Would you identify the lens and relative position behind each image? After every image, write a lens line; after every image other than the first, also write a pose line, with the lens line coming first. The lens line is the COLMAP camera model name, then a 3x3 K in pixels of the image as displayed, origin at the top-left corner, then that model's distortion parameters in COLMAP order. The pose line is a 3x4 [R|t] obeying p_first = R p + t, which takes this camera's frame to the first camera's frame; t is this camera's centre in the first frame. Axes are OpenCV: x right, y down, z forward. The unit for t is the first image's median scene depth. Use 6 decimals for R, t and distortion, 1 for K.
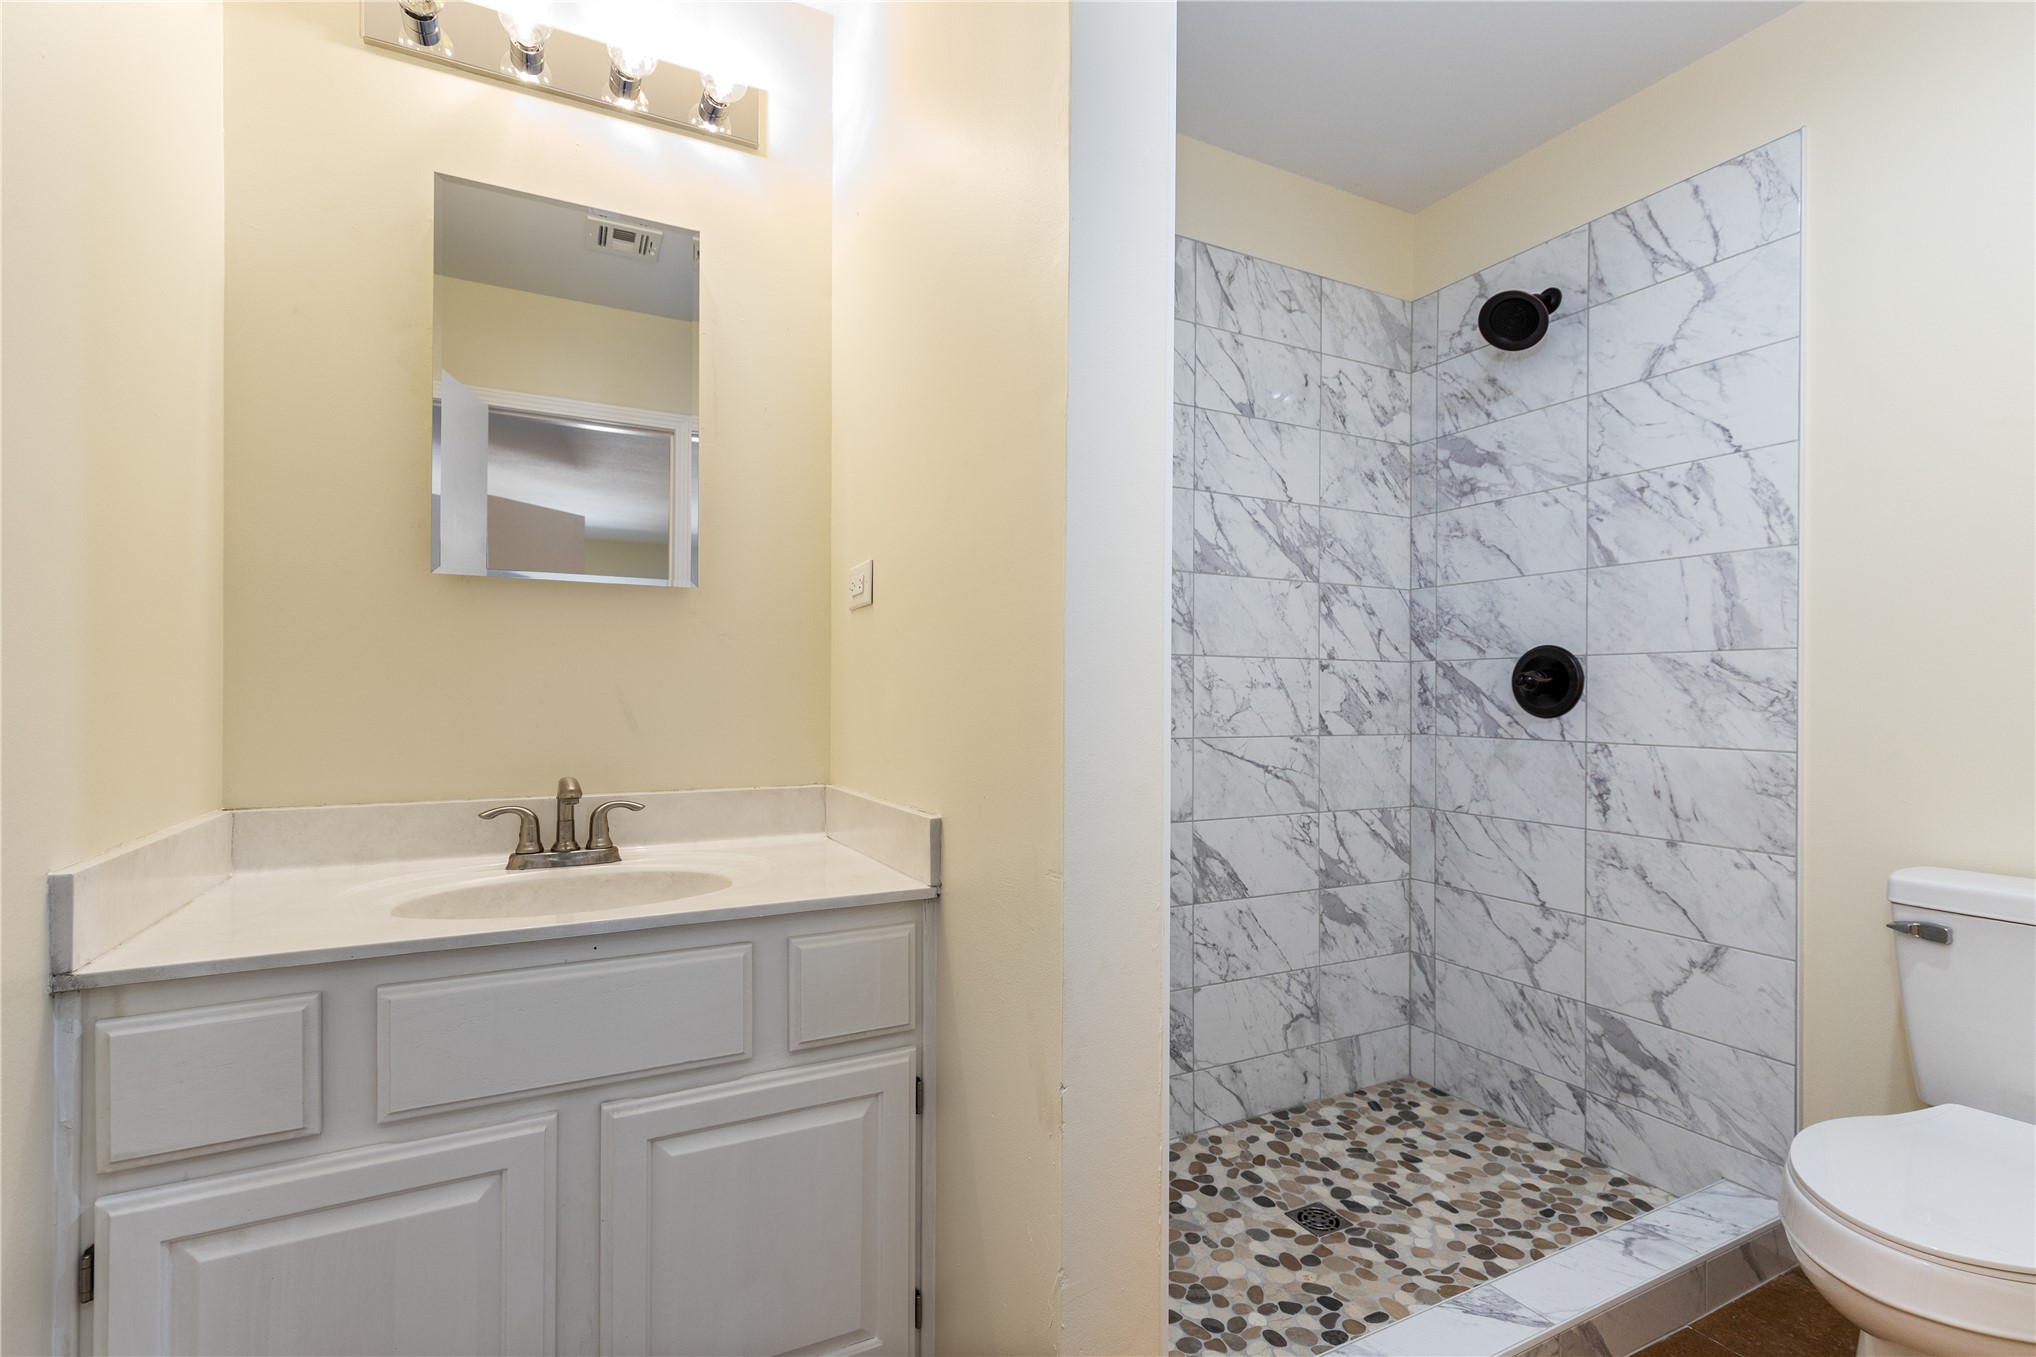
lens RADIAL K [[936.2, 0, 1018.4], [0, 936.2, 687.5], [0, 0, 1]] dist [0.015641, -0.004972]
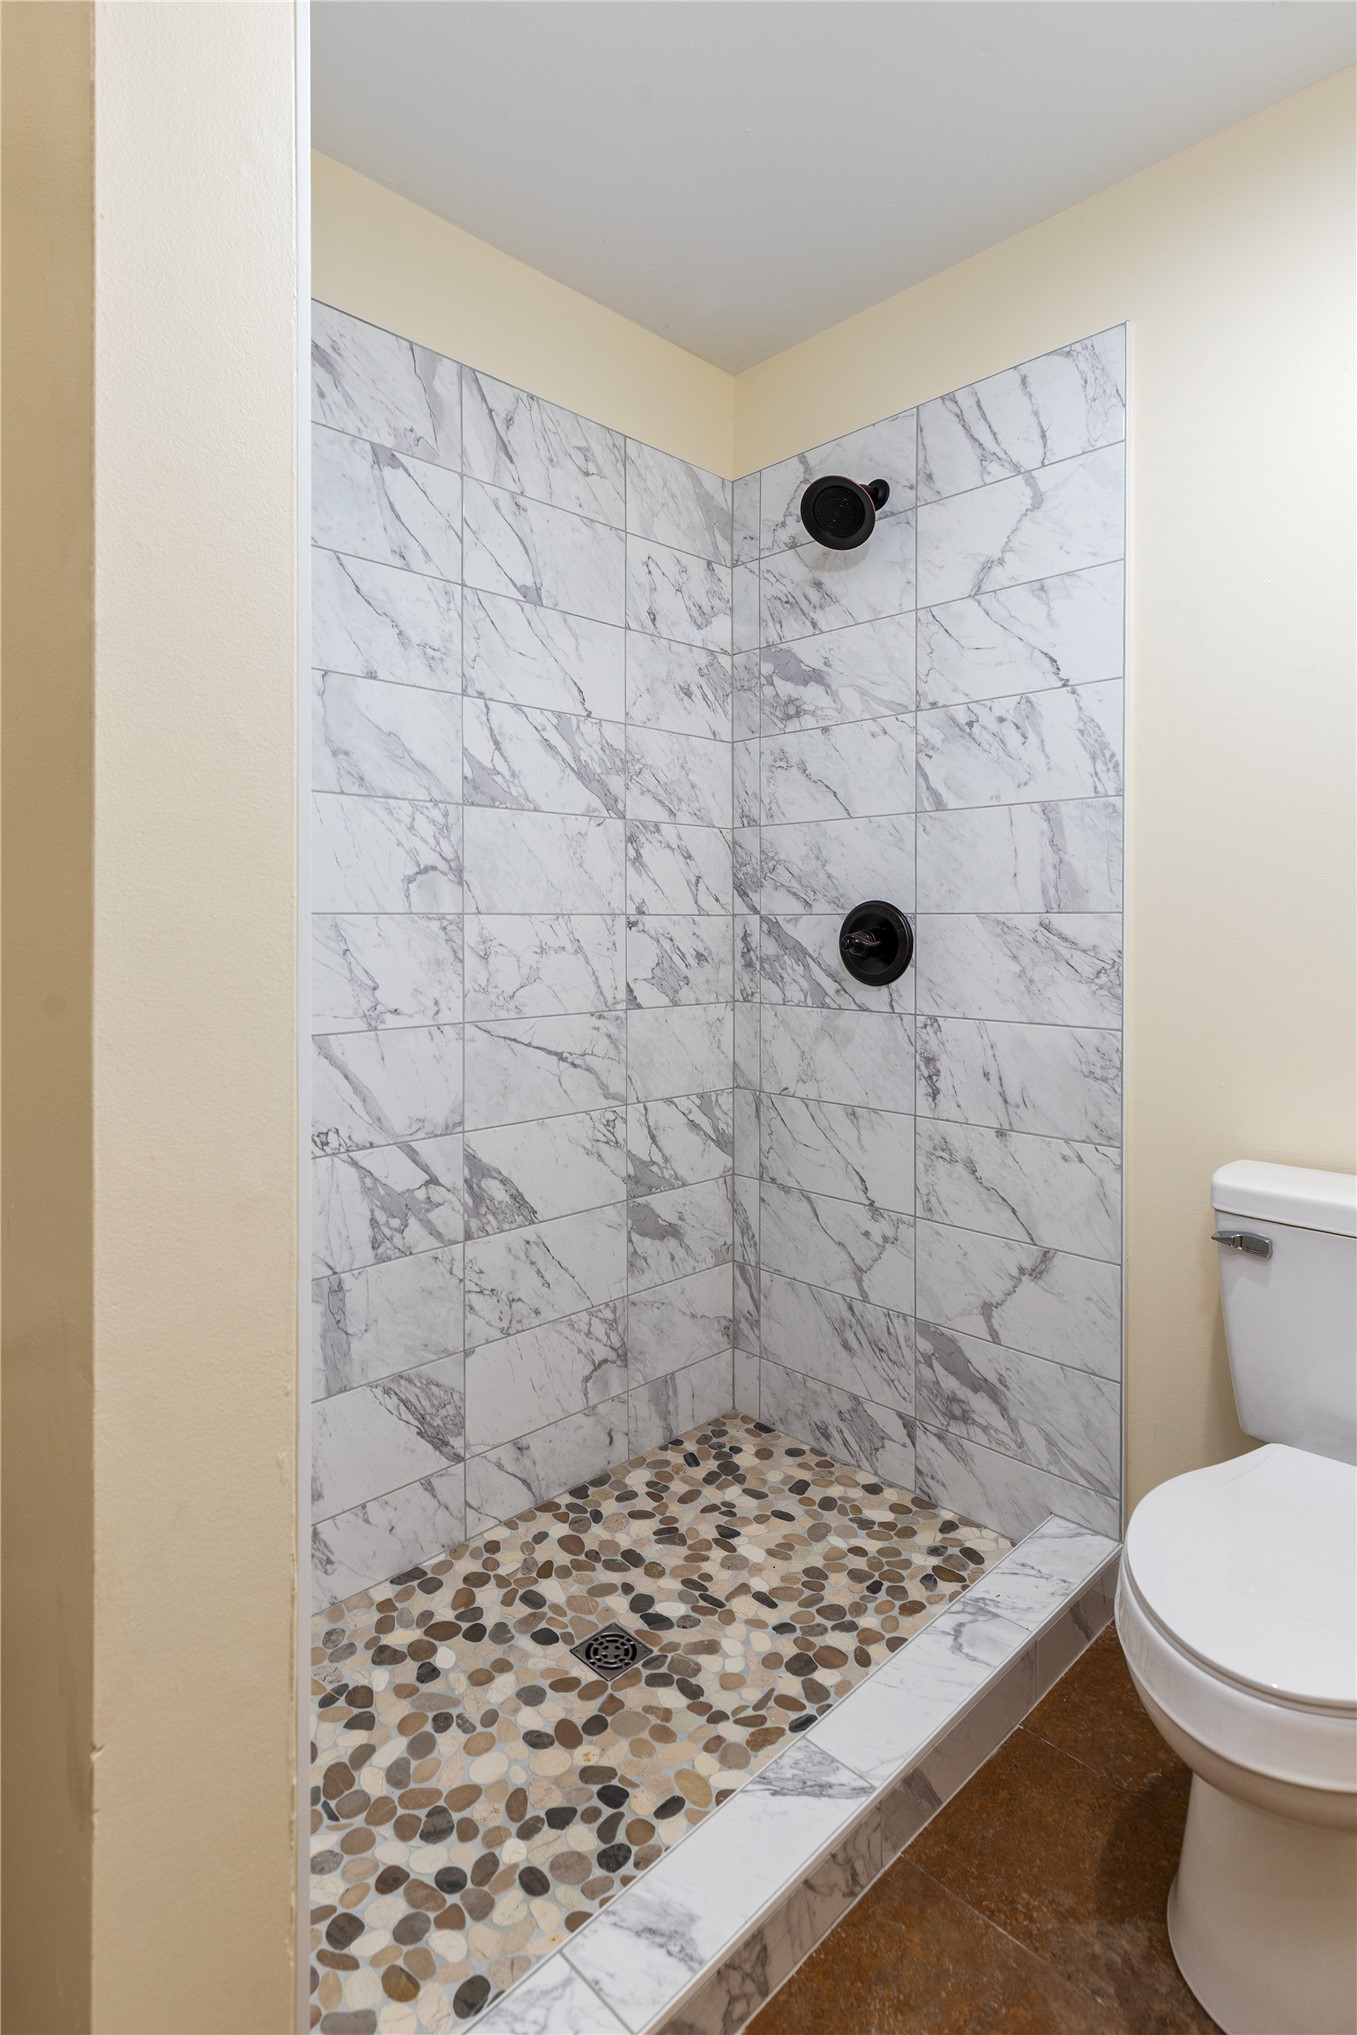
lens RADIAL K [[968.8, 0, 685.8], [0, 968.8, 912.8], [0, 0, 1]] dist [0.018682, -0.007972]
pose [[0.955843, -0.015565, 0.293464, 0.139028], [0.008563, 0.999647, 0.025131, -0.057811], [-0.293752, -0.021509, 0.955640, 0.209002]]
